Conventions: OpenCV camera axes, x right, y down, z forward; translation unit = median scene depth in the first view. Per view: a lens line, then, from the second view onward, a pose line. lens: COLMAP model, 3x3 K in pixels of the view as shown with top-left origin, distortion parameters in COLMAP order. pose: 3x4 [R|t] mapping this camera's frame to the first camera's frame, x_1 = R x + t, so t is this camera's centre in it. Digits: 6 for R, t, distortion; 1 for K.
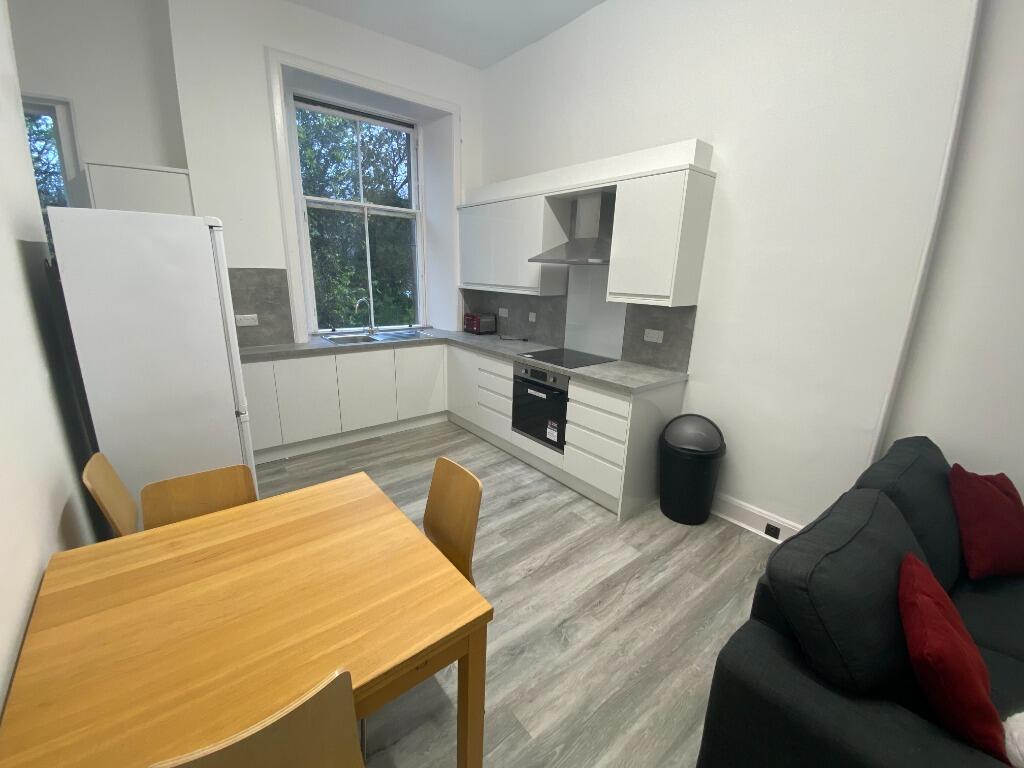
lens RADIAL K [[418.6, 0, 502.4], [0, 418.6, 384.9], [0, 0, 1]] dist [-0.013736, -0.011972]
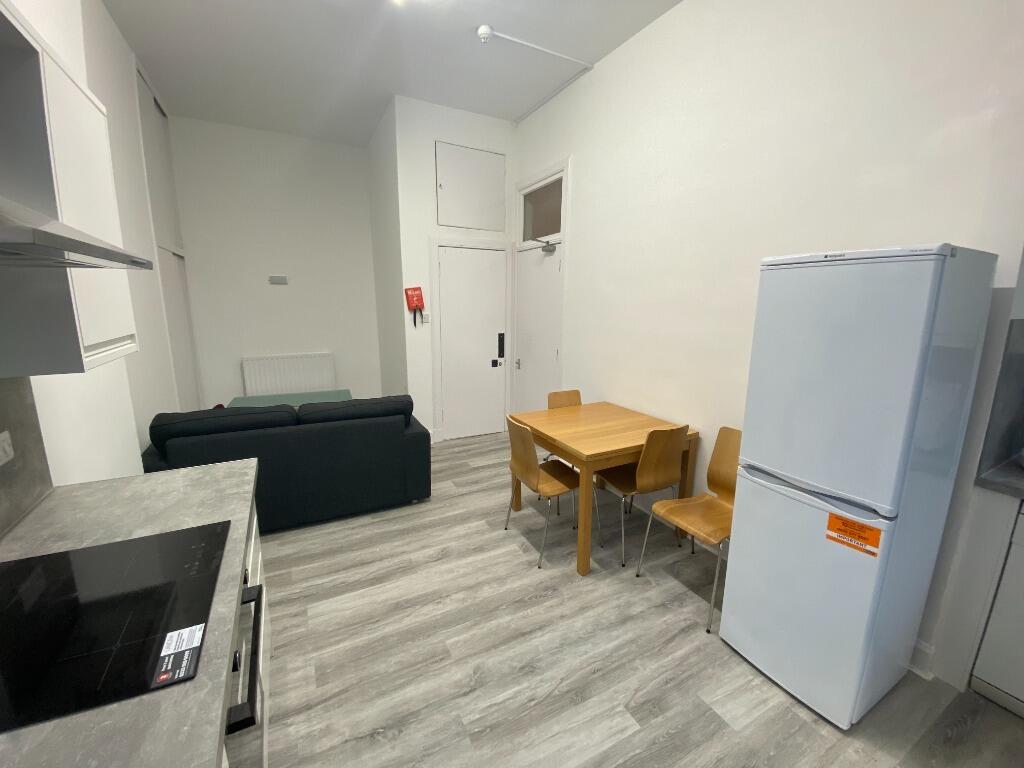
lens RADIAL K [[418.6, 0, 502.4], [0, 418.6, 384.9], [0, 0, 1]] dist [-0.013736, -0.011972]
pose [[-0.982123, -0.067924, 0.175558, -0.219137], [0.017499, 0.895647, 0.444421, -0.445960], [-0.187424, 0.439548, -0.878447, 1.621931]]
